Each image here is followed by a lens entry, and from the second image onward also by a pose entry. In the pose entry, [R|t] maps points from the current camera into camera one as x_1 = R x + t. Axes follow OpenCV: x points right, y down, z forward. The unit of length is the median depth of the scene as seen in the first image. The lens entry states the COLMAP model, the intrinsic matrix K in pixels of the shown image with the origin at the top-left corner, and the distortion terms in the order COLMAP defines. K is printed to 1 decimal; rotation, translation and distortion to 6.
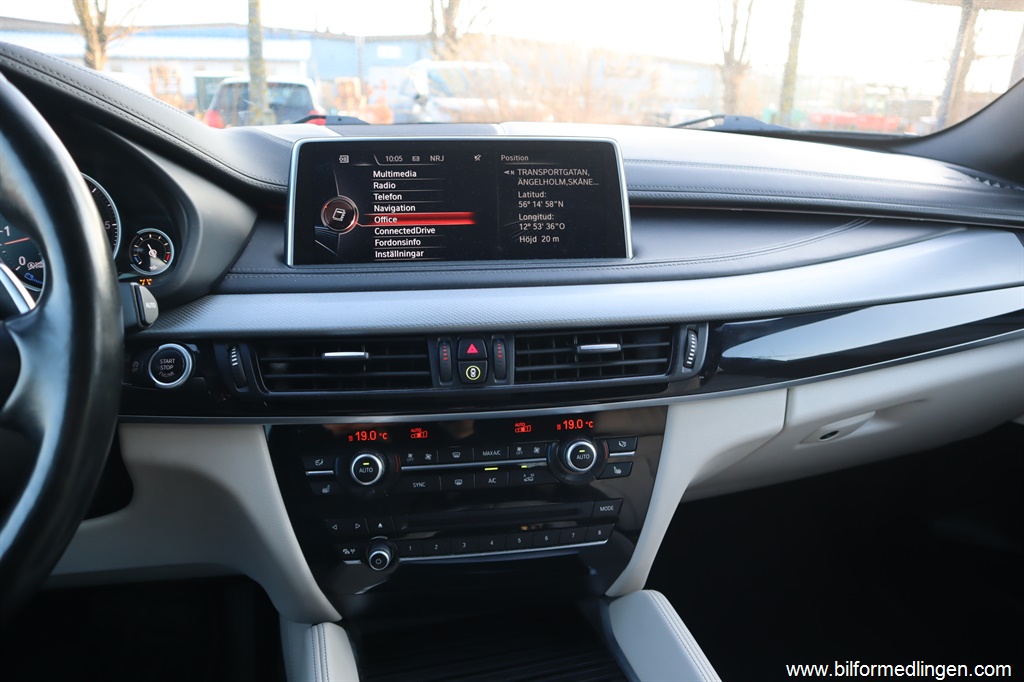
lens RADIAL K [[706.6, 0, 509.0], [0, 706.6, 346.9], [0, 0, 1]] dist [-0.118089, 0.069588]
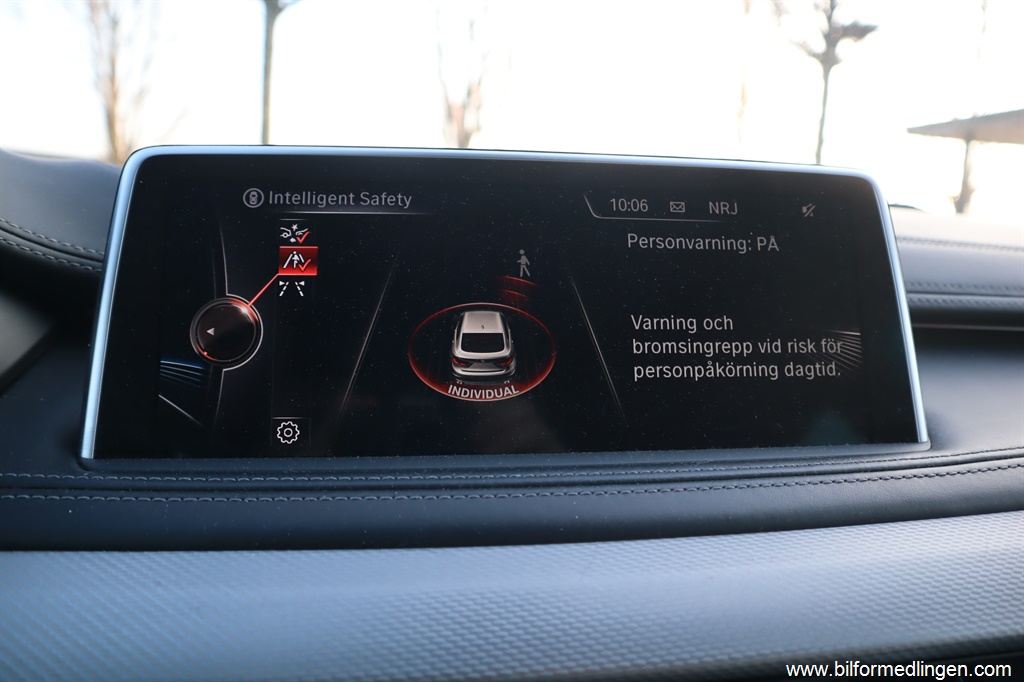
lens RADIAL K [[706.6, 0, 517.0], [0, 706.6, 339.1], [0, 0, 1]] dist [-0.118089, 0.069588]
pose [[0.999928, 0.011929, 0.001196, -0.077855], [-0.011478, 0.981341, -0.191931, -0.110965], [-0.003463, 0.191904, 0.981408, 0.611622]]
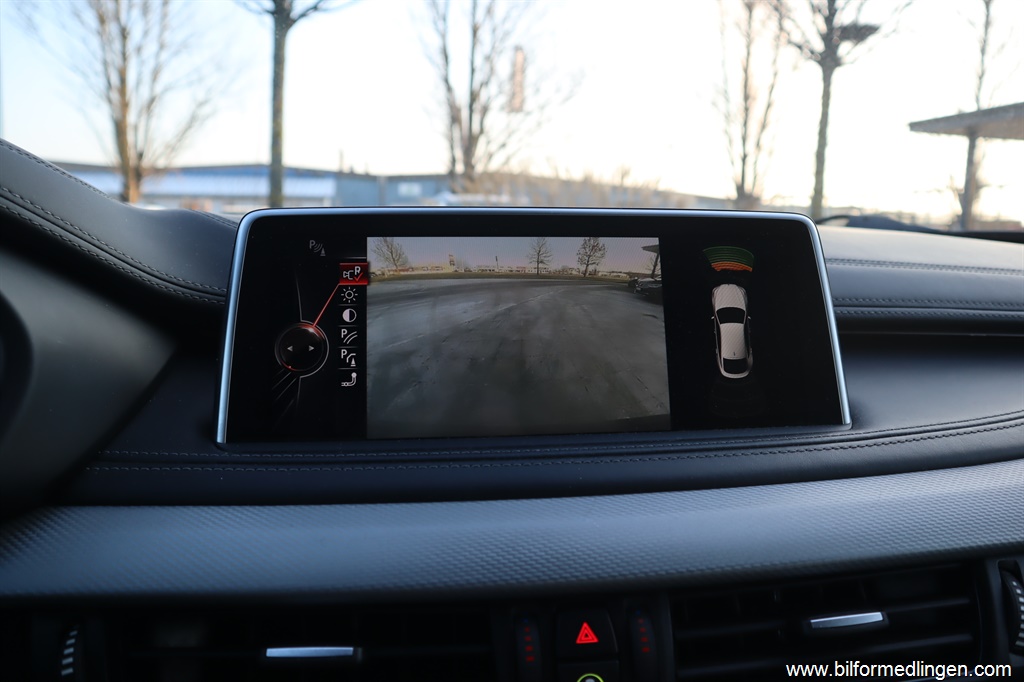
lens RADIAL K [[706.6, 0, 513.8], [0, 706.6, 334.2], [0, 0, 1]] dist [-0.118089, 0.069588]
pose [[0.999891, -0.002844, -0.014505, -0.085828], [-0.000106, 0.979917, -0.199407, -0.092433], [0.014781, 0.199387, 0.979809, 0.473393]]
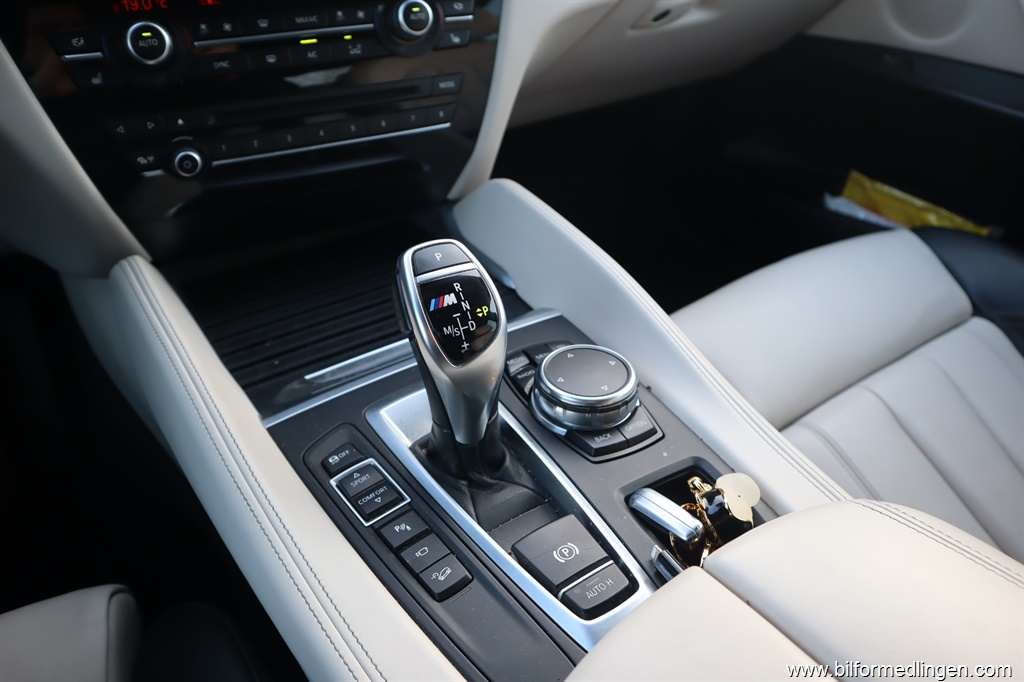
lens RADIAL K [[706.6, 0, 512.5], [0, 706.6, 343.2], [0, 0, 1]] dist [-0.118089, 0.069588]
pose [[0.943723, -0.168841, 0.284392, -0.086037], [0.051547, 0.924456, 0.377788, 0.202956], [-0.326694, -0.341868, 0.881134, 0.089668]]
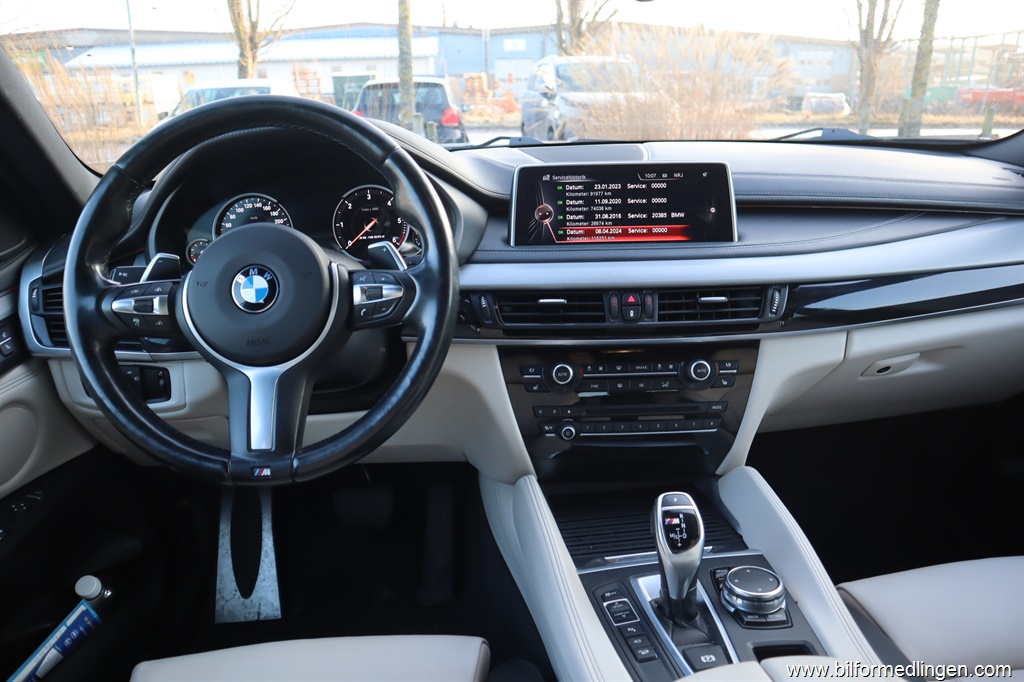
lens RADIAL K [[706.6, 0, 511.8], [0, 706.6, 339.3], [0, 0, 1]] dist [-0.118089, 0.069588]
pose [[0.985930, 0.016506, -0.166344, -0.047946], [-0.015762, 0.999859, 0.005788, 0.081655], [0.166416, -0.003084, 0.986051, -0.551925]]
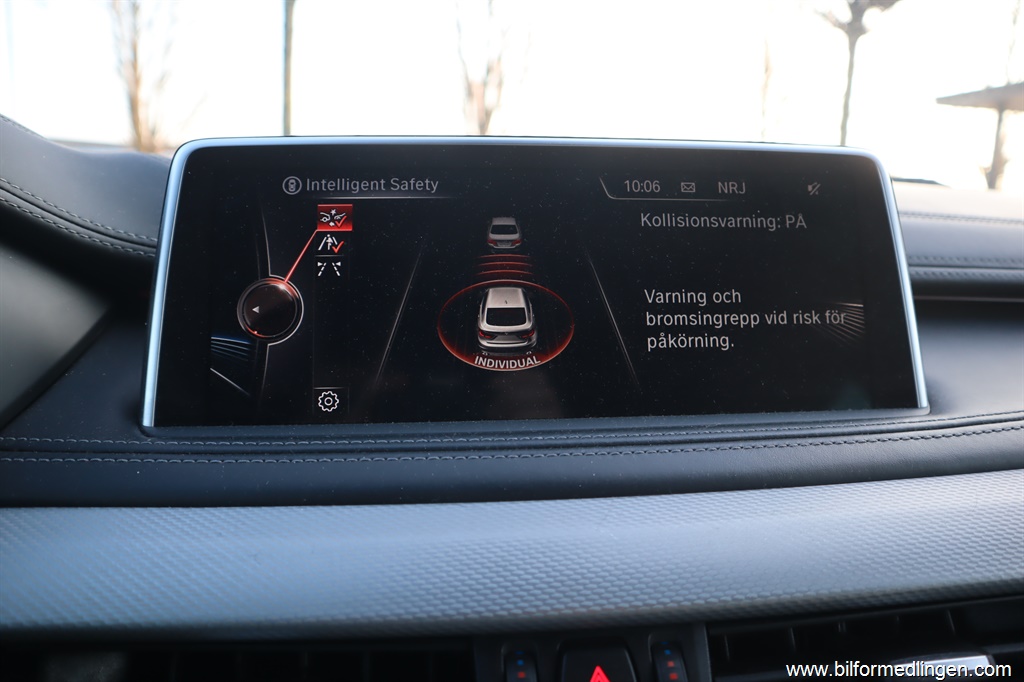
lens RADIAL K [[706.6, 0, 516.9], [0, 706.6, 341.6], [0, 0, 1]] dist [-0.118089, 0.069588]
pose [[0.999496, 0.001680, -0.031710, -0.076626], [-0.006691, 0.987321, -0.158596, -0.102137], [0.031042, 0.158728, 0.986834, 0.581335]]
